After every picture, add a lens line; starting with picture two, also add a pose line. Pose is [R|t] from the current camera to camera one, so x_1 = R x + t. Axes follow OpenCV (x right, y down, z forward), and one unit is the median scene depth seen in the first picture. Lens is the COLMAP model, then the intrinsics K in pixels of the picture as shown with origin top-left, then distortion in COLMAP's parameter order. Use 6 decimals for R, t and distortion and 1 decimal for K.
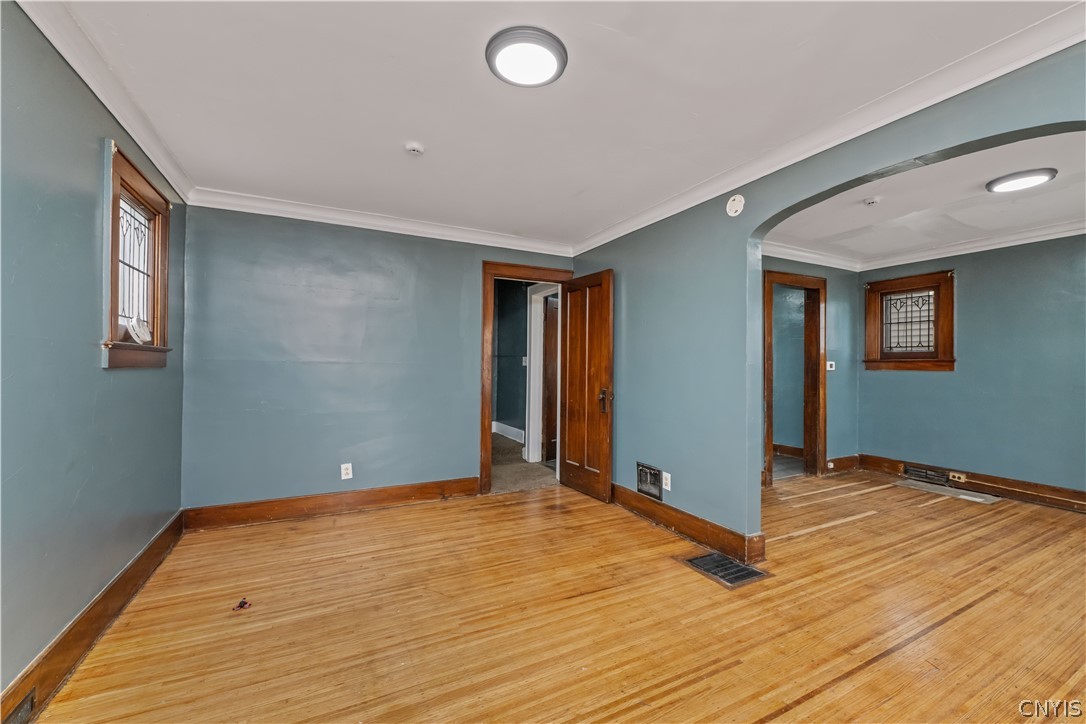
lens RADIAL K [[442.5, 0, 564.2], [0, 442.5, 367.7], [0, 0, 1]] dist [-0.010144, 0.000359]
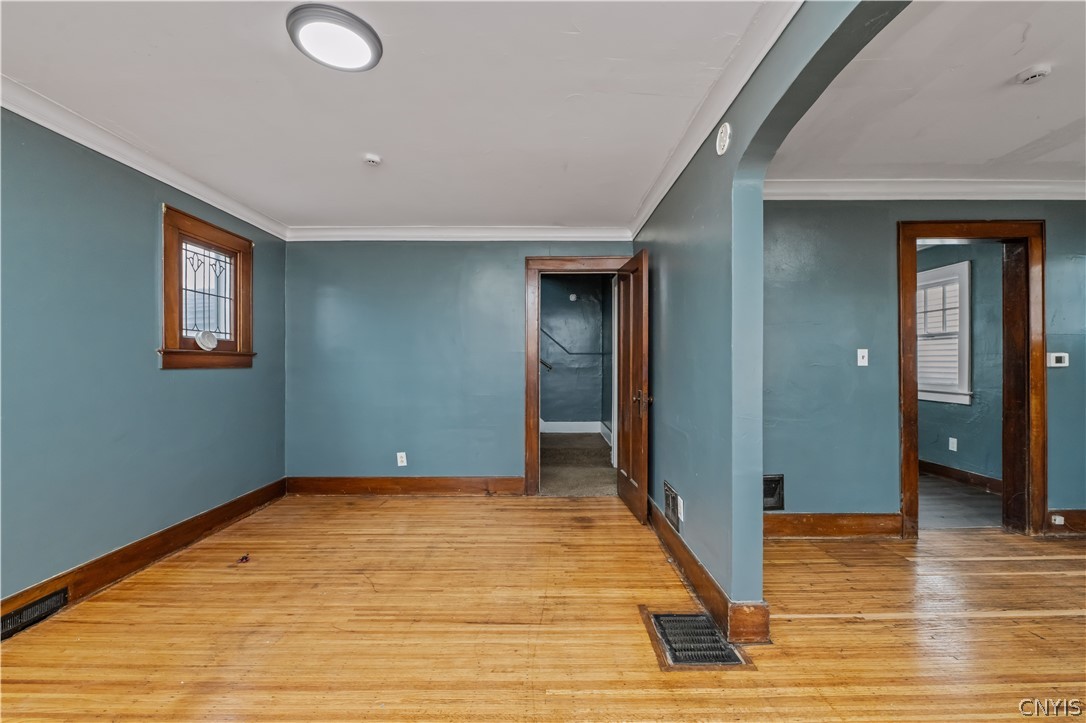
lens RADIAL K [[442.5, 0, 557.7], [0, 442.5, 365.3], [0, 0, 1]] dist [-0.010144, 0.000359]
pose [[0.887026, -0.006202, -0.461678, 0.425300], [0.006351, 0.999979, -0.001231, 0.000175], [0.461676, -0.001841, 0.887046, 0.208763]]
